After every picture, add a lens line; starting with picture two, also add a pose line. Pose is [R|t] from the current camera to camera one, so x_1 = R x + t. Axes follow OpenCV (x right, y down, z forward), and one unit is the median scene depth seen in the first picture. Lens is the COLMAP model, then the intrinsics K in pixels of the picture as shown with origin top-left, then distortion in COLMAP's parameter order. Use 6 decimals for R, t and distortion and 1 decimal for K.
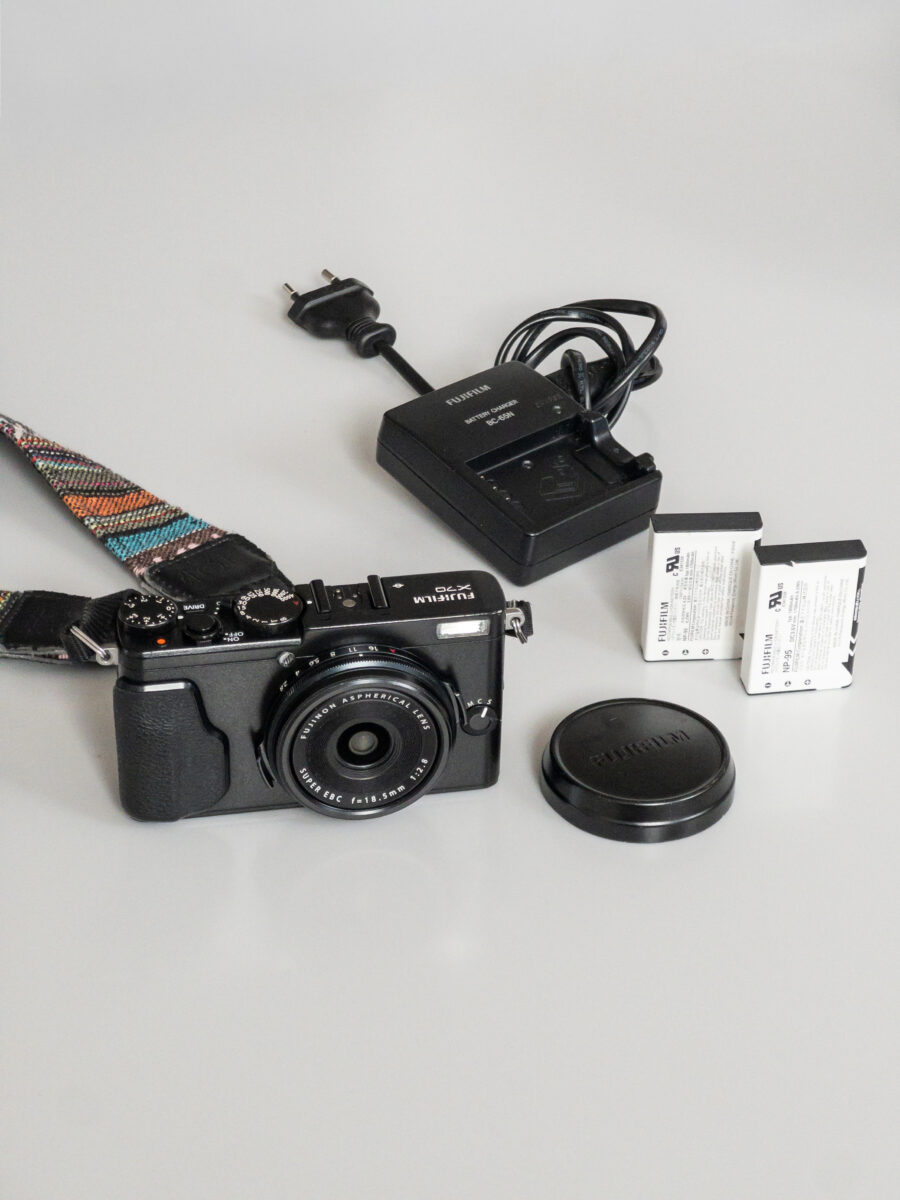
lens RADIAL K [[2682.3, 0, 449.7], [0, 2682.3, 600.1], [0, 0, 1]] dist [-0.002182, 0.000000]
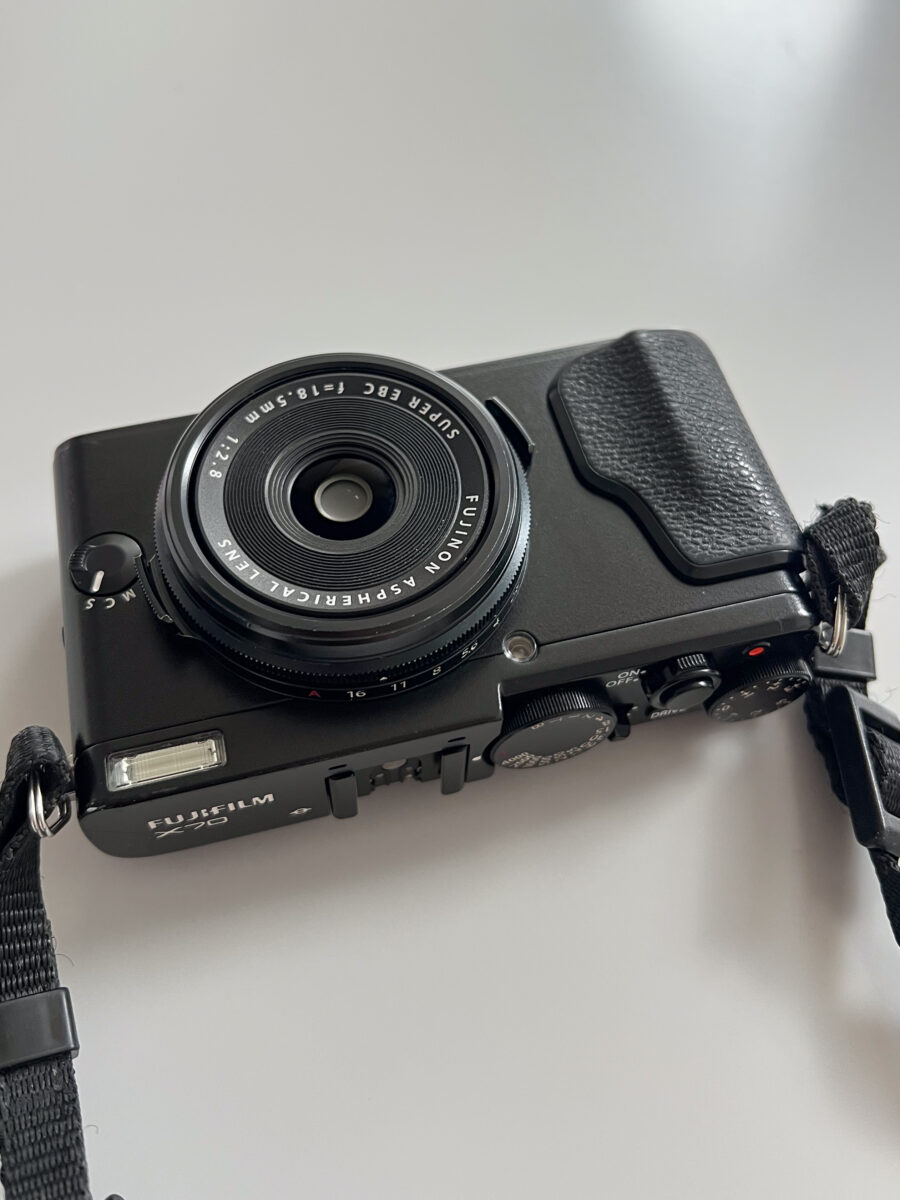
lens RADIAL K [[1106.8, 0, 449.2], [0, 1106.8, 599.6], [0, 0, 1]] dist [0.006579, -0.000020]
pose [[-0.952307, 0.106491, -0.285956, 0.009993], [-0.101393, -0.994312, -0.032619, 0.038933], [-0.287803, -0.002069, 0.957687, 0.794346]]
